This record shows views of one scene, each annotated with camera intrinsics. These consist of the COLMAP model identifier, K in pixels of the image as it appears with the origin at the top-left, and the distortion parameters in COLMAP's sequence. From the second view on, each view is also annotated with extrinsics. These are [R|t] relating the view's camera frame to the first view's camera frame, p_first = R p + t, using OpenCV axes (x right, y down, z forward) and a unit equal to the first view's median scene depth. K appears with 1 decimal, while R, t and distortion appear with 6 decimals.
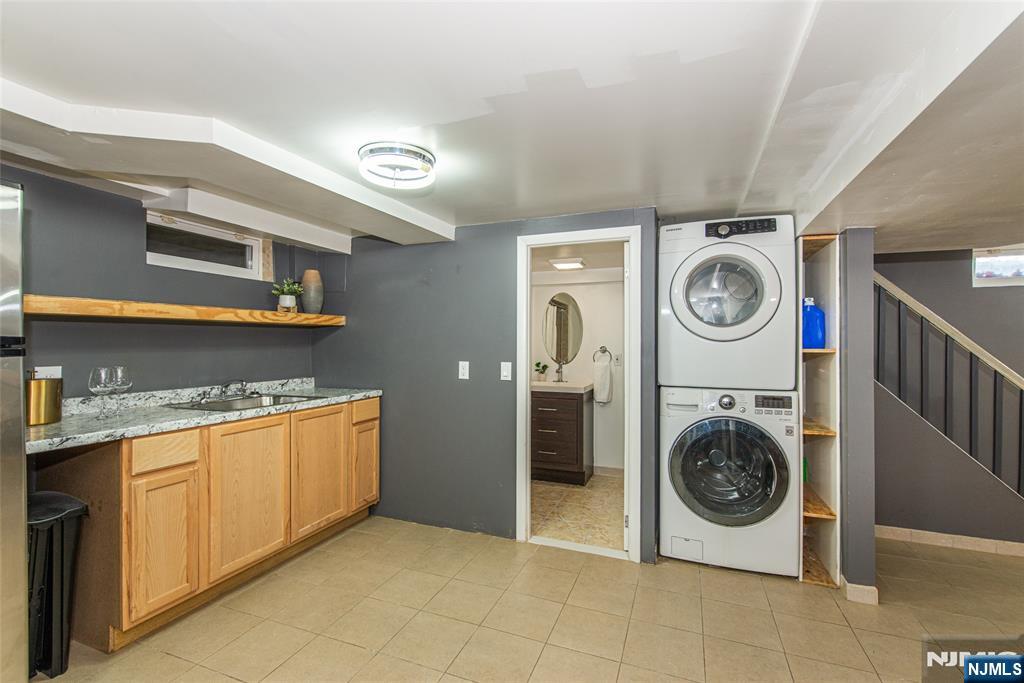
lens RADIAL K [[450.5, 0, 510.6], [0, 450.5, 343.5], [0, 0, 1]] dist [0.003048, 0.000364]
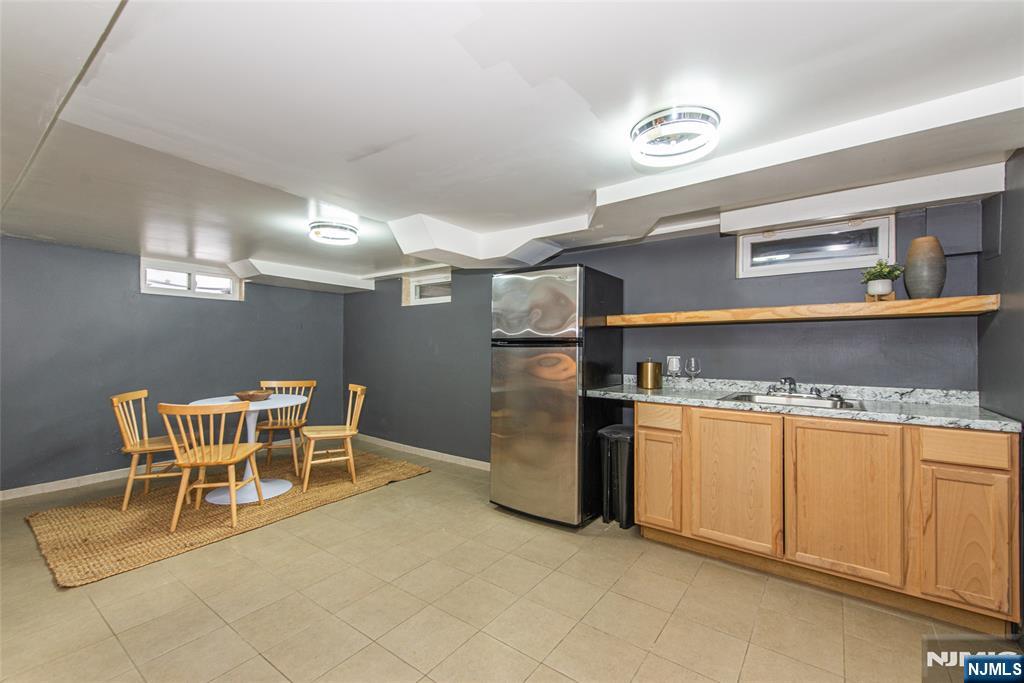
lens RADIAL K [[430.8, 0, 507.9], [0, 430.8, 345.7], [0, 0, 1]] dist [0.002991, 0.000165]
pose [[-0.279252, -0.006822, -0.960194, 0.521026], [-0.004867, 0.999972, -0.005689, 0.020763], [0.960205, 0.003085, -0.279278, 0.722643]]
